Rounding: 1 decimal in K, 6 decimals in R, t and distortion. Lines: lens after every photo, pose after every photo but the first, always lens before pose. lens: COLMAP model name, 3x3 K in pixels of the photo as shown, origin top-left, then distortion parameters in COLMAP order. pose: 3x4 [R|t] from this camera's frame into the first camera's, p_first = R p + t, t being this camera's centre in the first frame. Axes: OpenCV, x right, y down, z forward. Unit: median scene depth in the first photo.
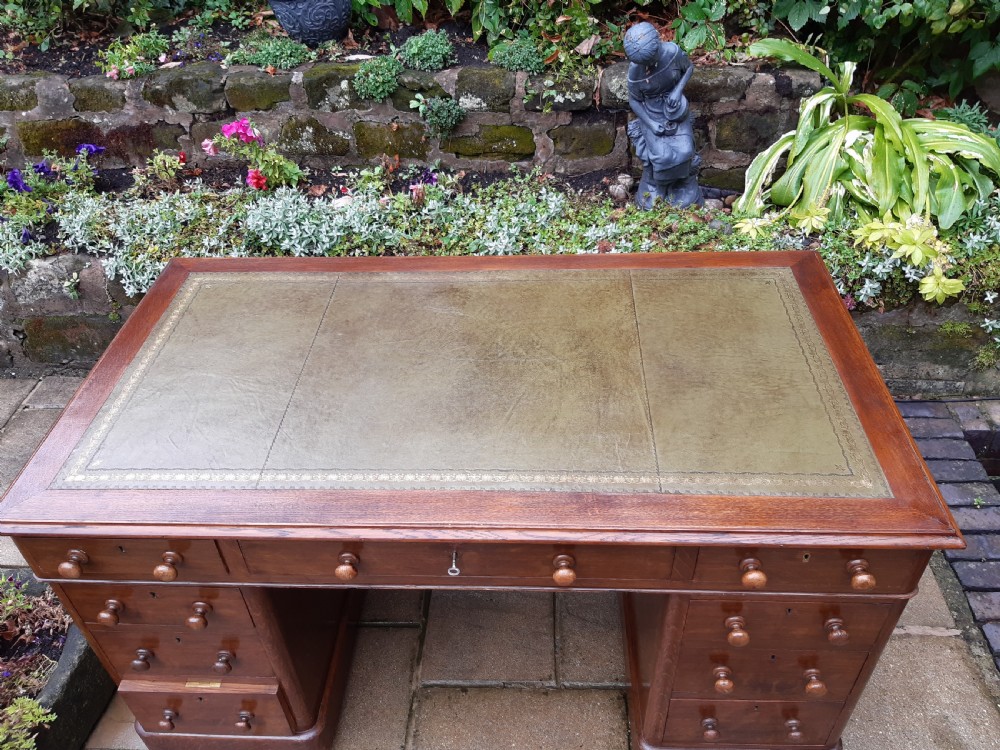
lens RADIAL K [[781.0, 0, 496.4], [0, 781.0, 376.9], [0, 0, 1]] dist [0.058517, -0.097575]
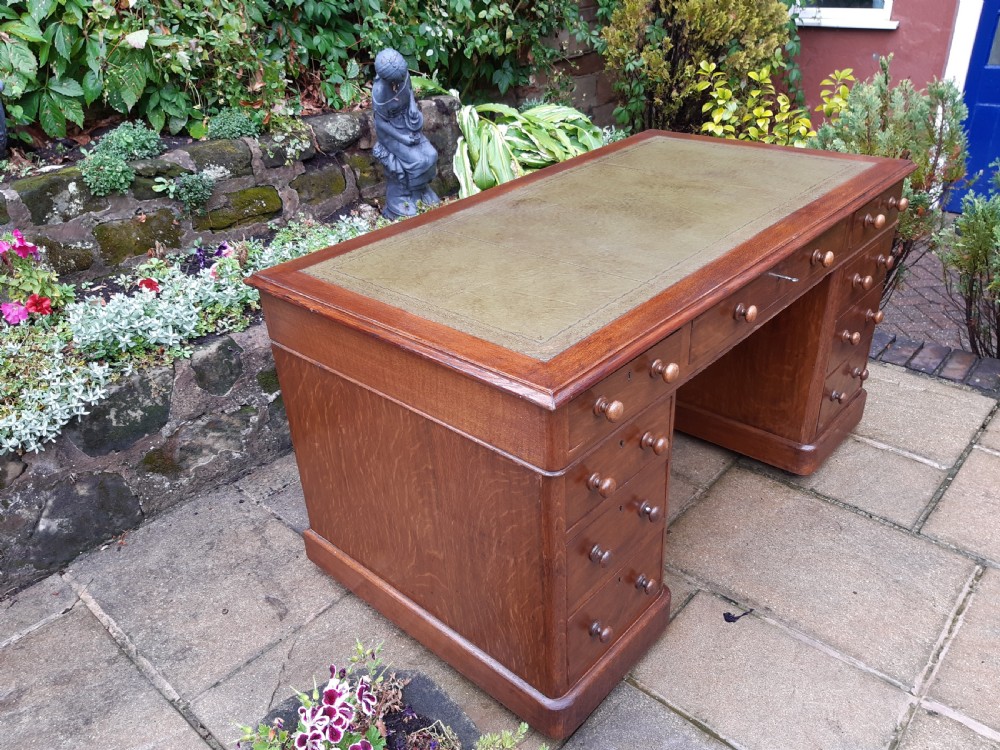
lens RADIAL K [[775.6, 0, 503.8], [0, 775.6, 380.6], [0, 0, 1]] dist [0.059911, -0.106121]
pose [[0.638944, -0.381898, 0.667761, -0.574672], [0.513555, 0.858057, -0.000663, 0.062864], [-0.572723, 0.343355, 0.744376, 0.158322]]
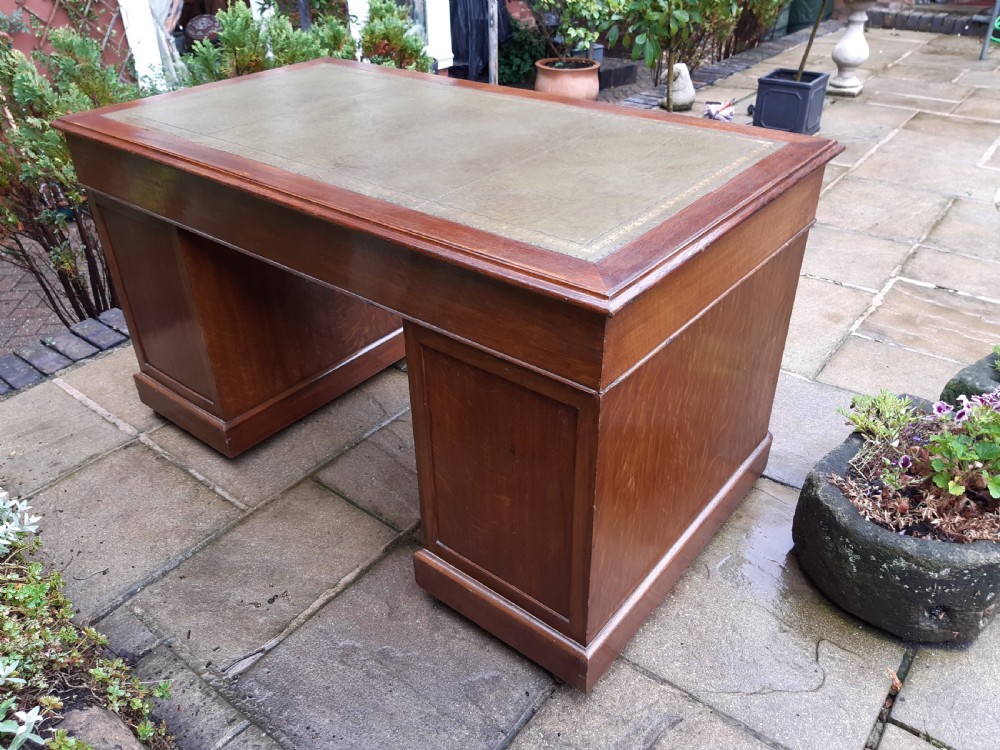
lens RADIAL K [[780.3, 0, 497.4], [0, 780.3, 375.9], [0, 0, 1]] dist [0.066156, -0.111049]
pose [[-0.804657, -0.278049, 0.524610, -0.432945], [0.416043, 0.366330, 0.832293, -0.410640], [-0.423598, 0.887970, -0.179090, 0.792701]]
